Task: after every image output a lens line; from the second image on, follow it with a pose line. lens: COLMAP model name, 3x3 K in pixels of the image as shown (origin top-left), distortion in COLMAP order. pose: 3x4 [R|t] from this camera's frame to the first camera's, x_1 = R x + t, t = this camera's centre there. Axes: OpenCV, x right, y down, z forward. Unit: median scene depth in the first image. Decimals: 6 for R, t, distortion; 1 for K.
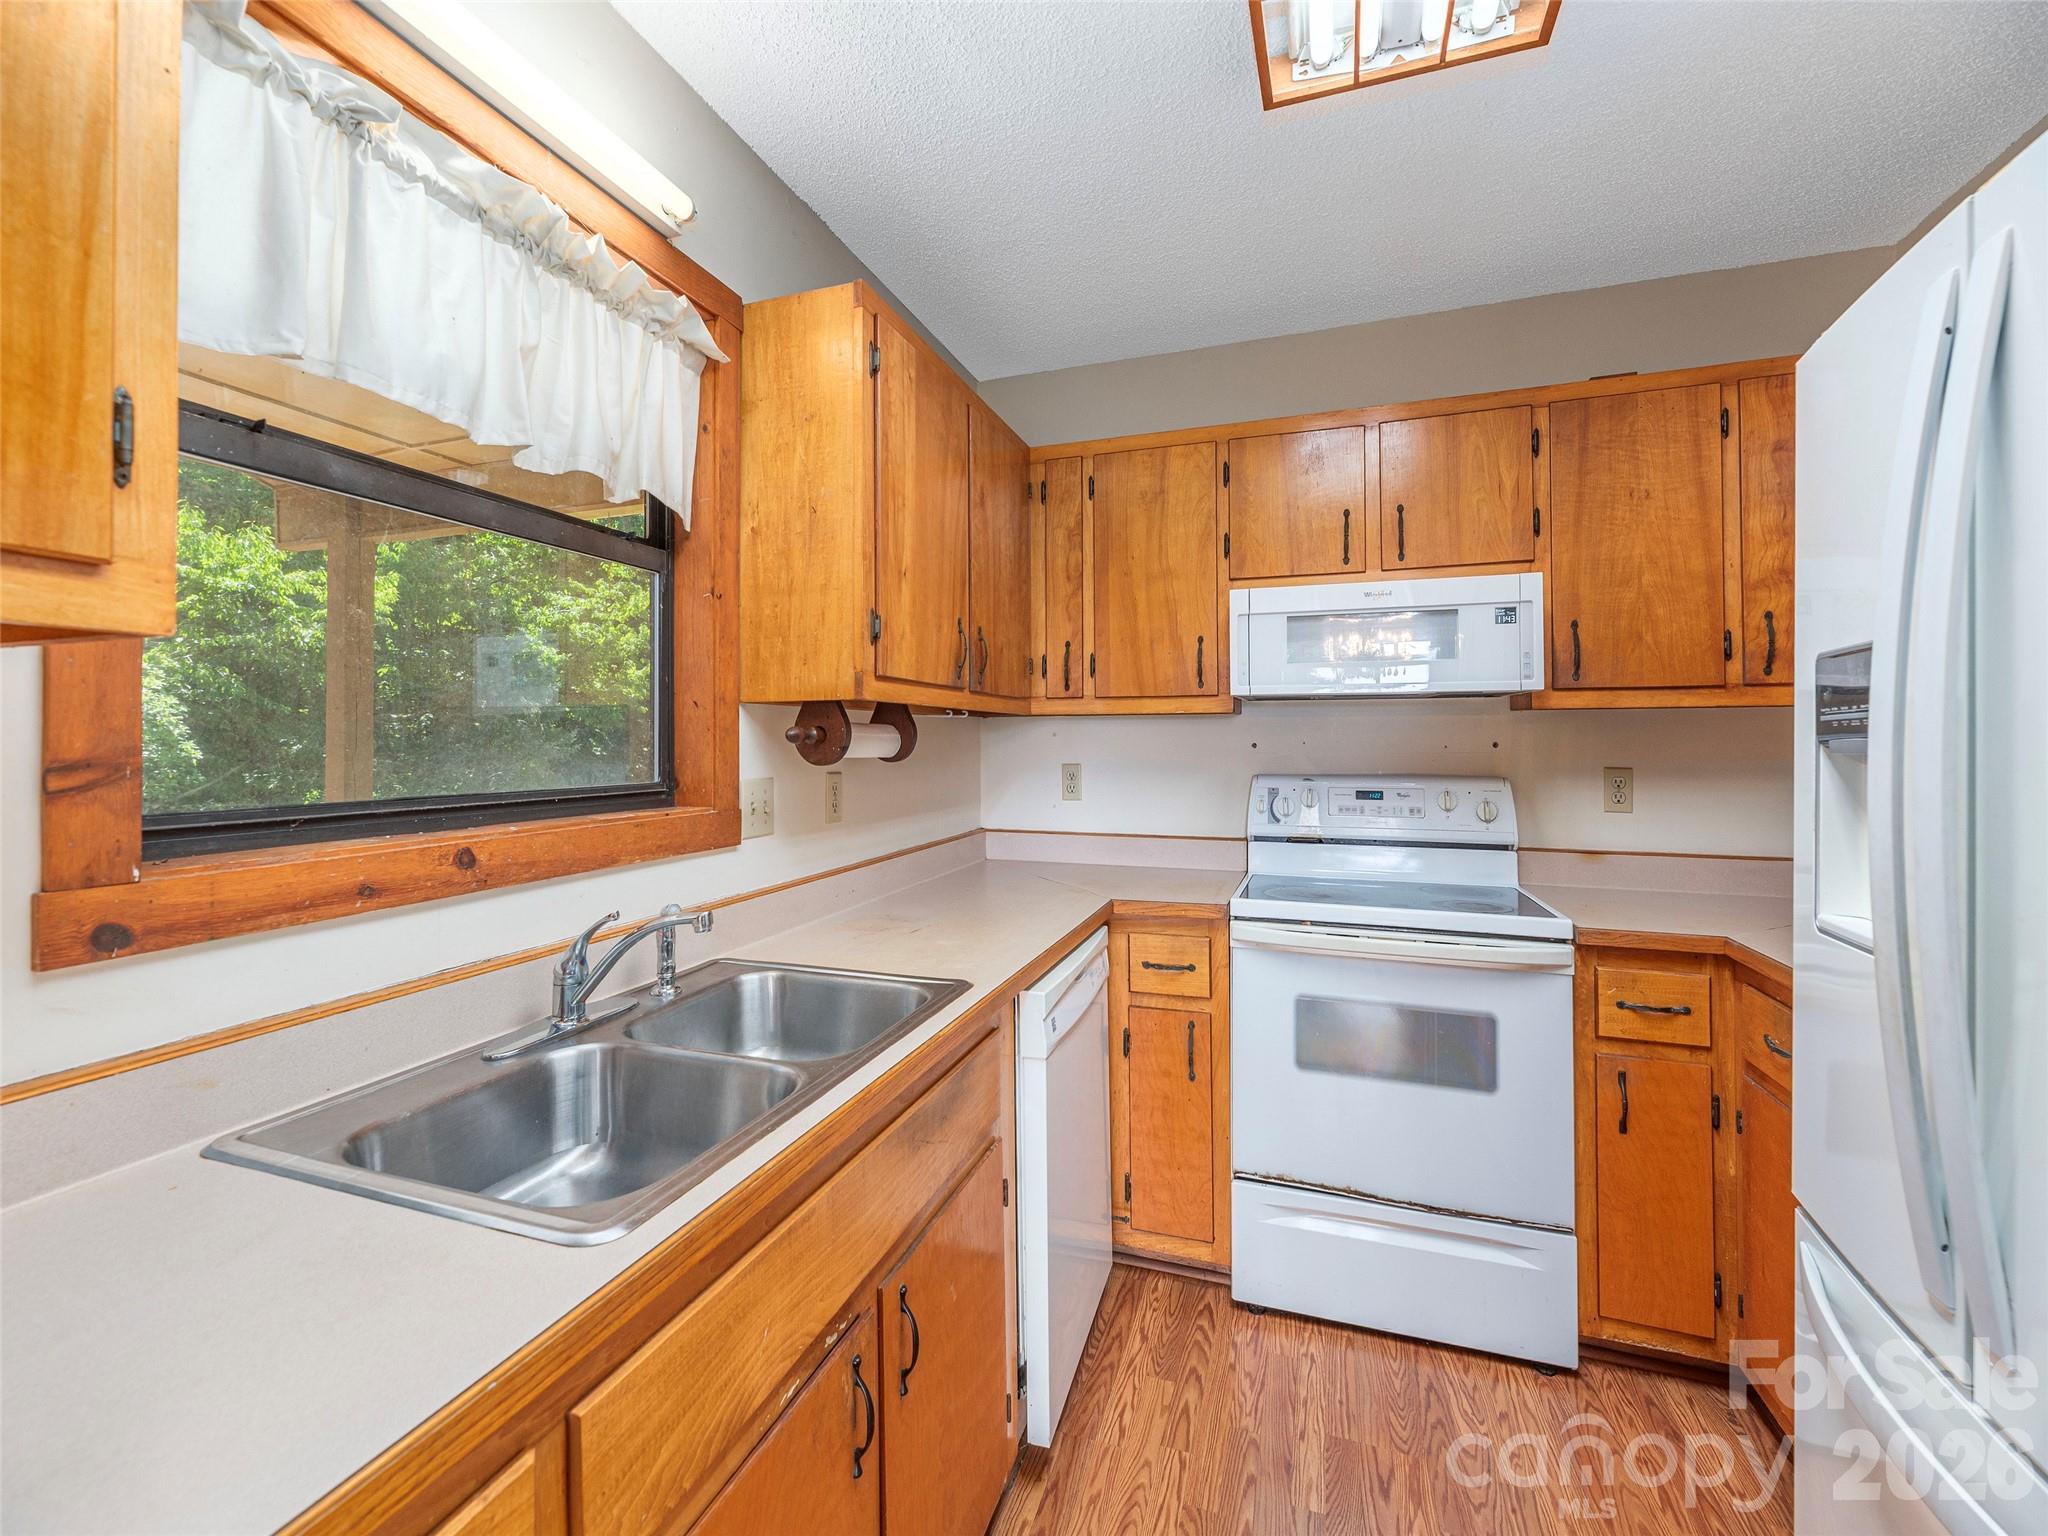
lens RADIAL K [[836.2, 0, 1014.1], [0, 836.2, 736.1], [0, 0, 1]] dist [-0.001664, 0.000240]
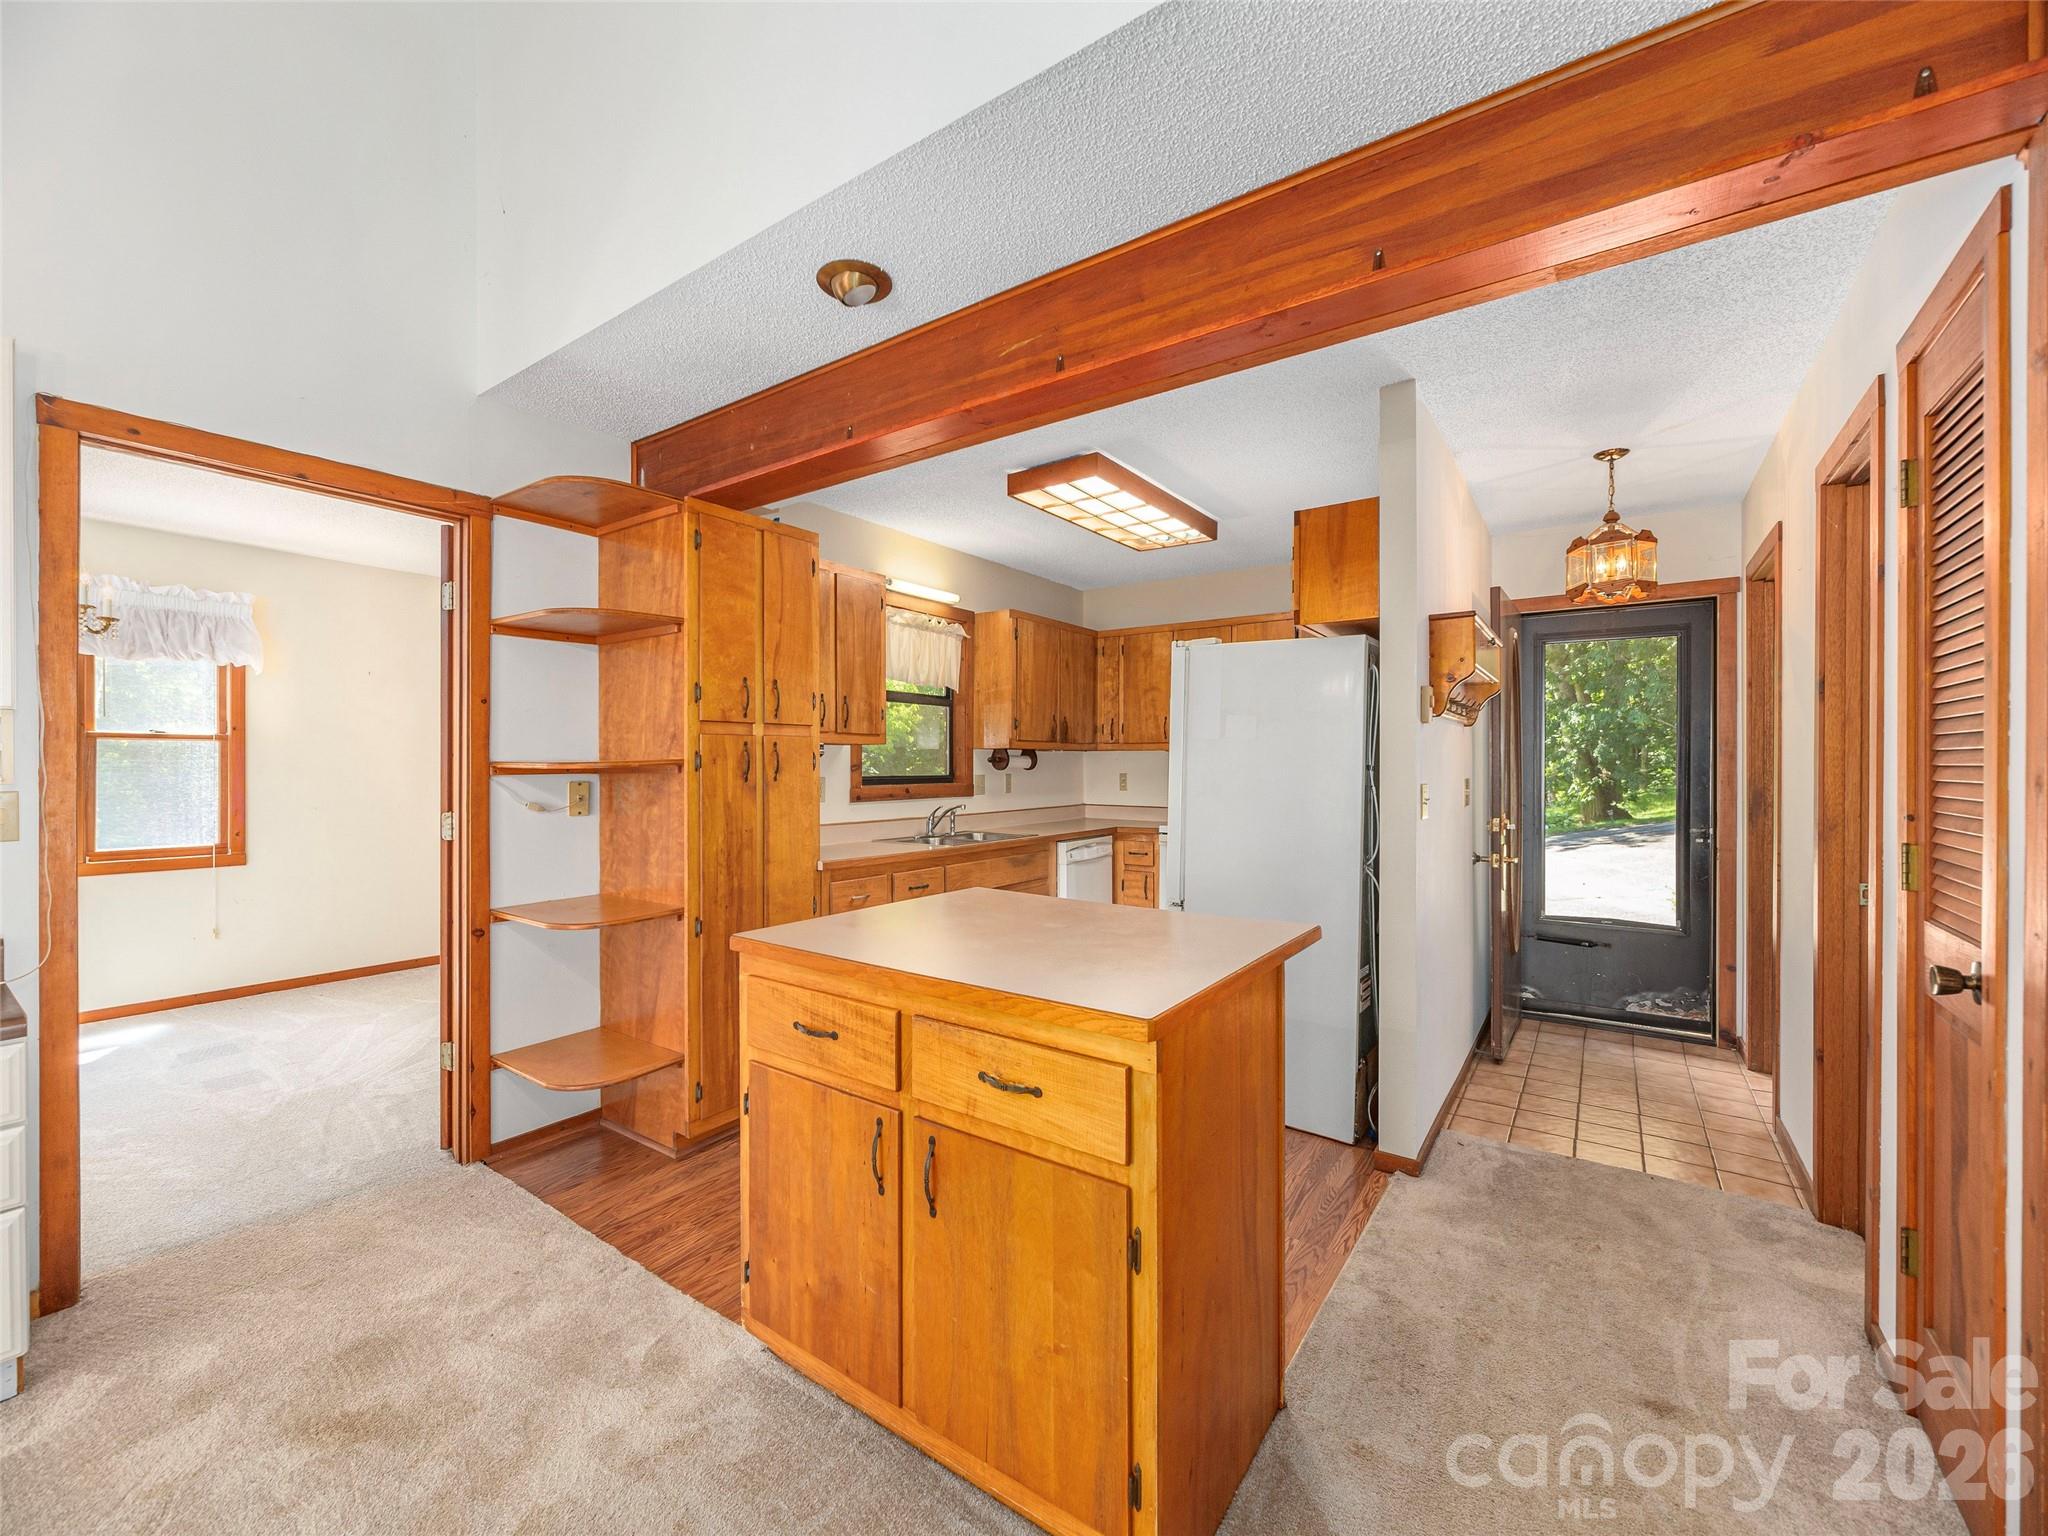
lens RADIAL K [[836.2, 0, 1011.4], [0, 836.2, 770.8], [0, 0, 1]] dist [-0.001664, 0.000240]
pose [[0.960428, 0.007541, -0.278427, 0.629239], [-0.003124, 0.999862, 0.016304, -0.010545], [0.278511, -0.014789, 0.960319, -1.818489]]
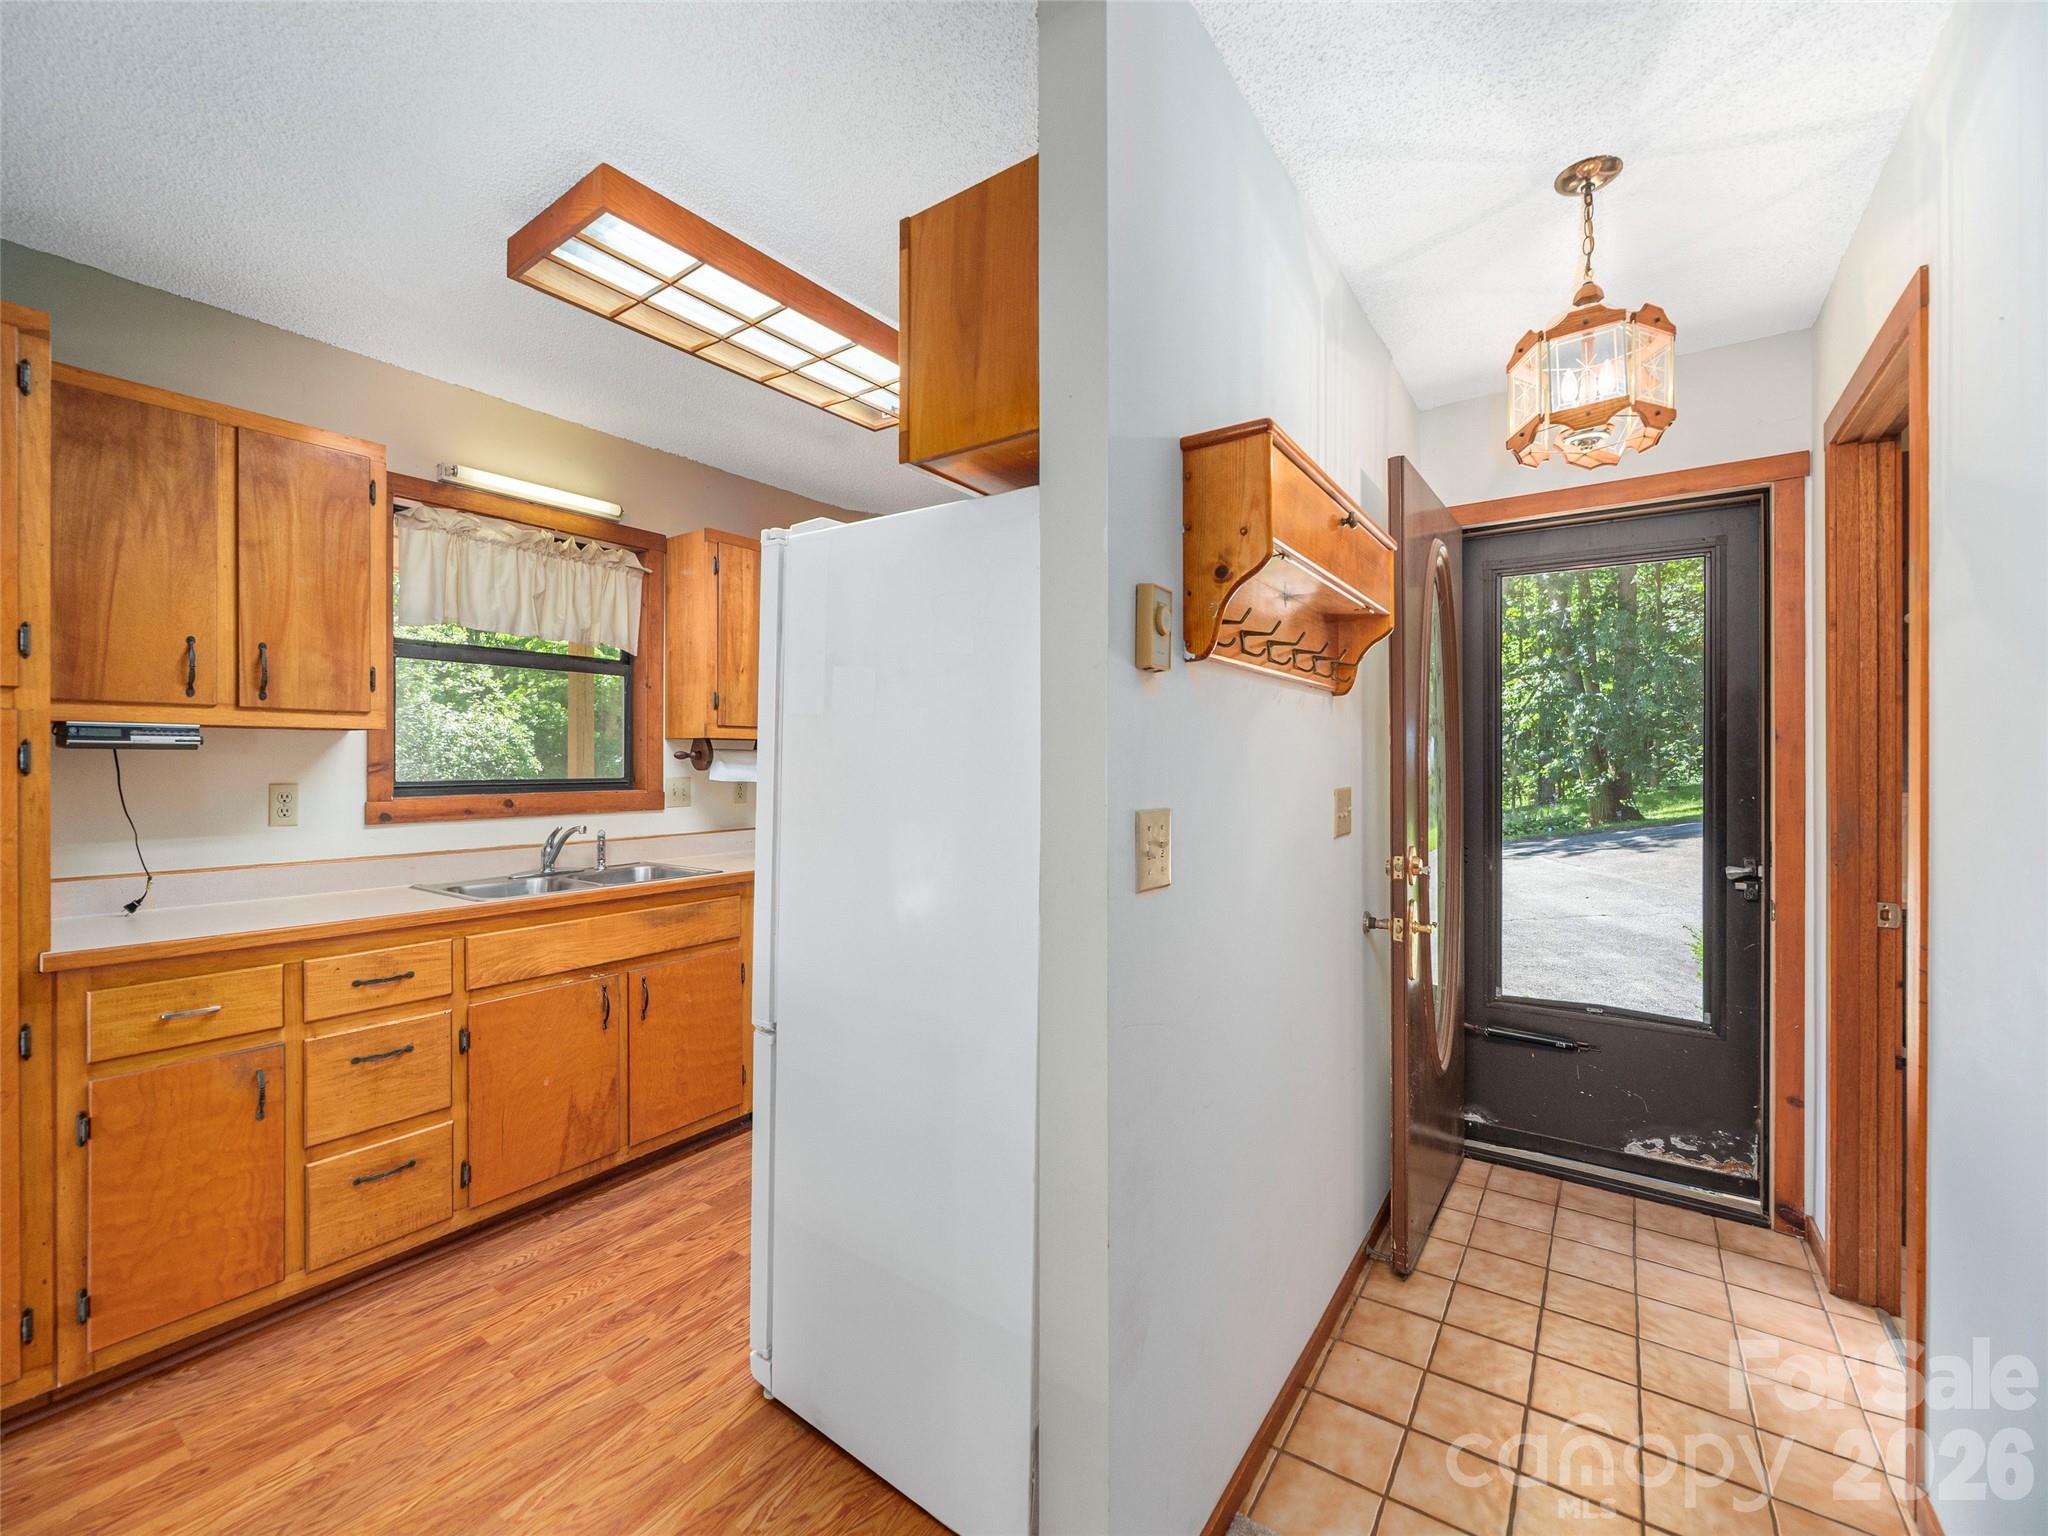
lens RADIAL K [[836.2, 0, 1035.2], [0, 836.2, 765.5], [0, 0, 1]] dist [-0.001664, 0.000240]
pose [[0.962916, 0.006924, -0.269711, 1.067013], [-0.002892, 0.999878, 0.015347, -0.009580], [0.269784, -0.013998, 0.962819, -0.692833]]
